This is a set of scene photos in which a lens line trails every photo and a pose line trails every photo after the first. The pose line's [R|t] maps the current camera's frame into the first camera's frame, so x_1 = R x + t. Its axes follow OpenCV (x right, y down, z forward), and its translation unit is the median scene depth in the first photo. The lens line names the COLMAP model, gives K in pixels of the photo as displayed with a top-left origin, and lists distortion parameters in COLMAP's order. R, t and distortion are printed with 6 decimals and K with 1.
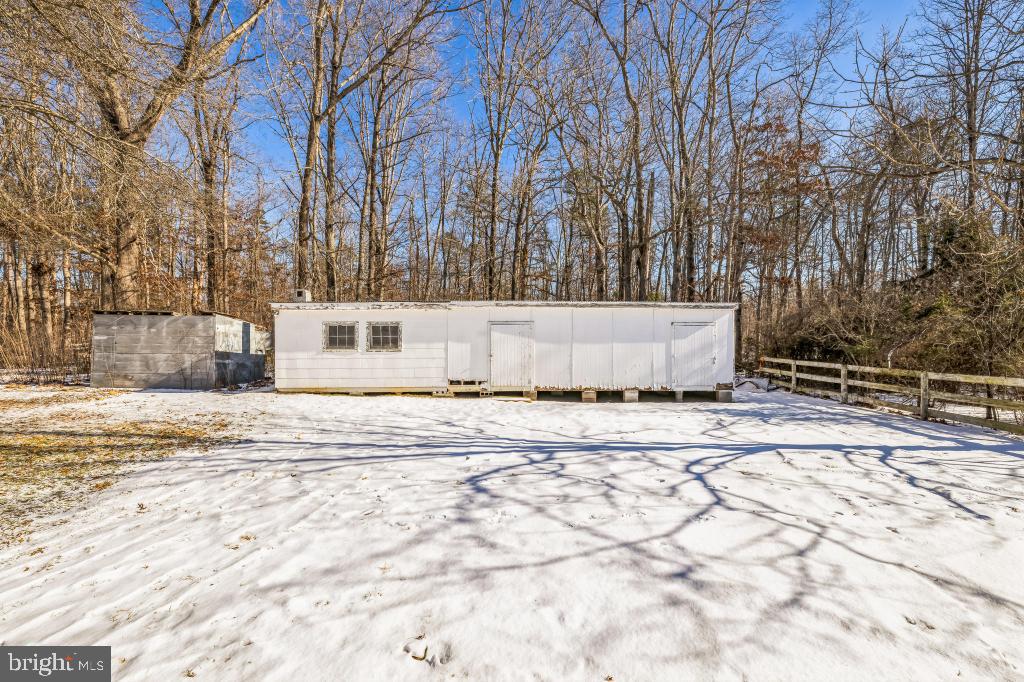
lens RADIAL K [[443.7, 0, 512.0], [0, 443.7, 336.8], [0, 0, 1]] dist [0.002431, -0.000065]
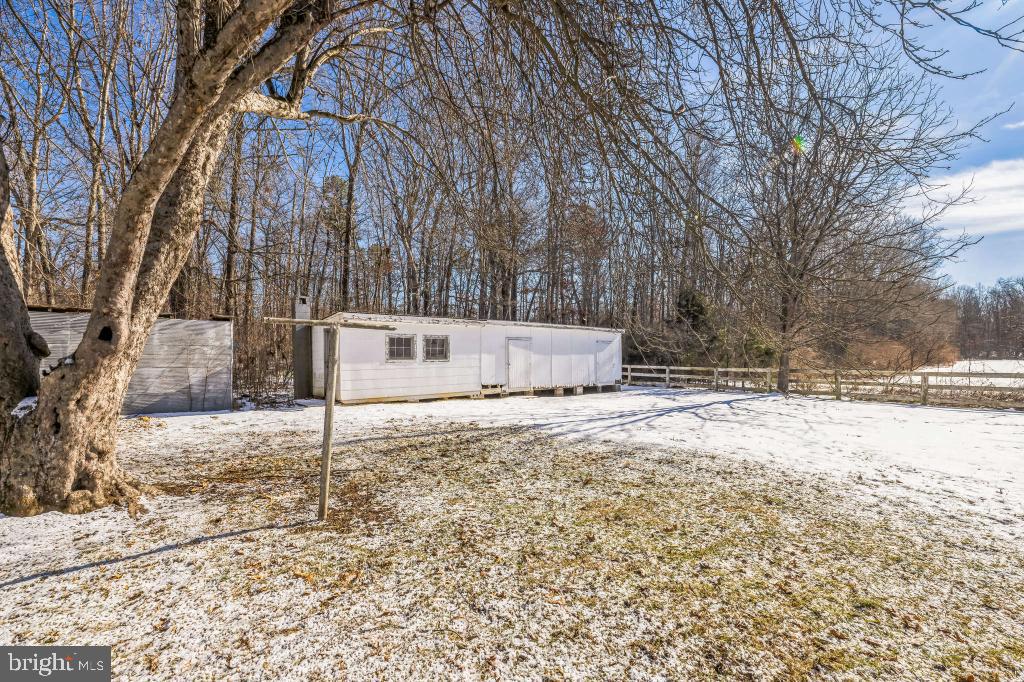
lens RADIAL K [[443.7, 0, 512.2], [0, 443.7, 348.9], [0, 0, 1]] dist [0.002431, -0.000065]
pose [[0.763049, 0.009812, 0.646266, -0.861154], [-0.004451, 0.999941, -0.009926, 0.010935], [-0.646325, 0.004697, 0.763048, 0.021251]]
